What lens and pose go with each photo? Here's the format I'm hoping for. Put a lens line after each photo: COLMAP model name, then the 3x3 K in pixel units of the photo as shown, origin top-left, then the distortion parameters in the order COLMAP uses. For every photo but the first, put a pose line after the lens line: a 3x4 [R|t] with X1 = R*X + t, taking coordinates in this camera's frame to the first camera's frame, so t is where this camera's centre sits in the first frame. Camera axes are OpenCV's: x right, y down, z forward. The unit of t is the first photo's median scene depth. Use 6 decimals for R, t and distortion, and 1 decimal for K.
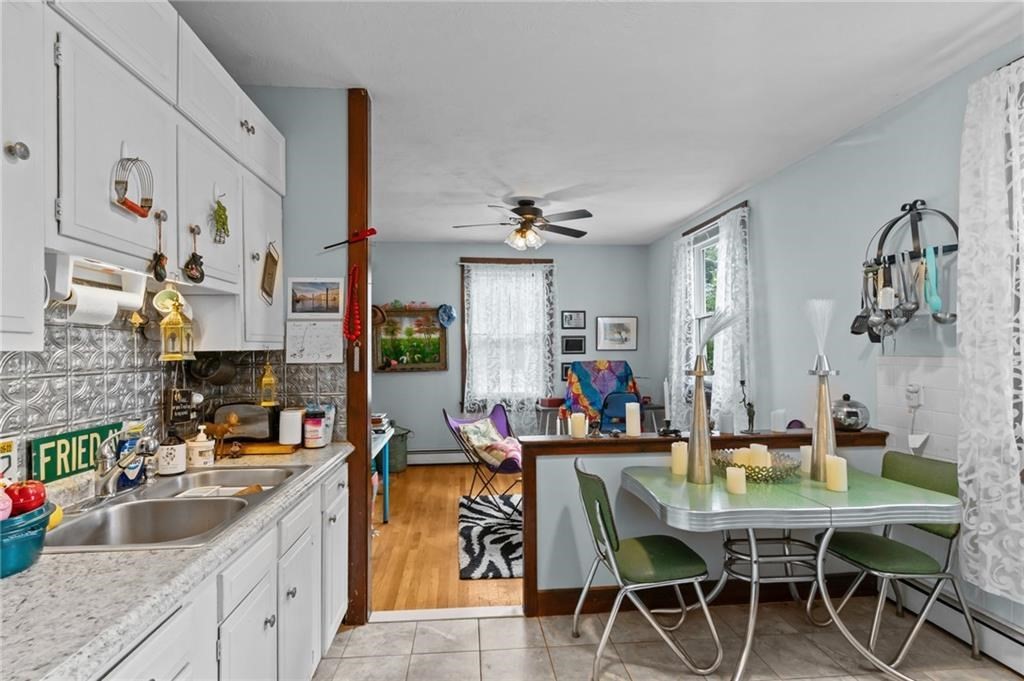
lens RADIAL K [[497.7, 0, 509.6], [0, 497.7, 346.5], [0, 0, 1]] dist [0.004291, 0.000670]
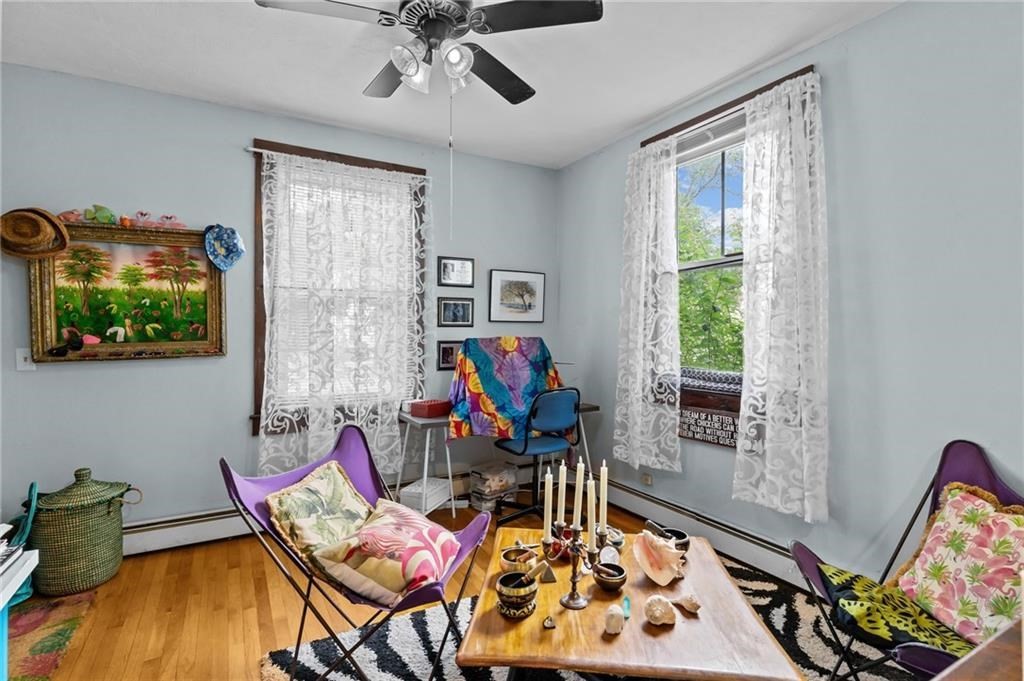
lens RADIAL K [[497.7, 0, 510.1], [0, 497.7, 330.7], [0, 0, 1]] dist [0.004291, 0.000670]
pose [[0.914186, 0.008338, 0.405209, -0.064408], [-0.011225, 0.999926, 0.004748, 0.016838], [-0.405139, -0.008889, 0.914212, 0.417990]]
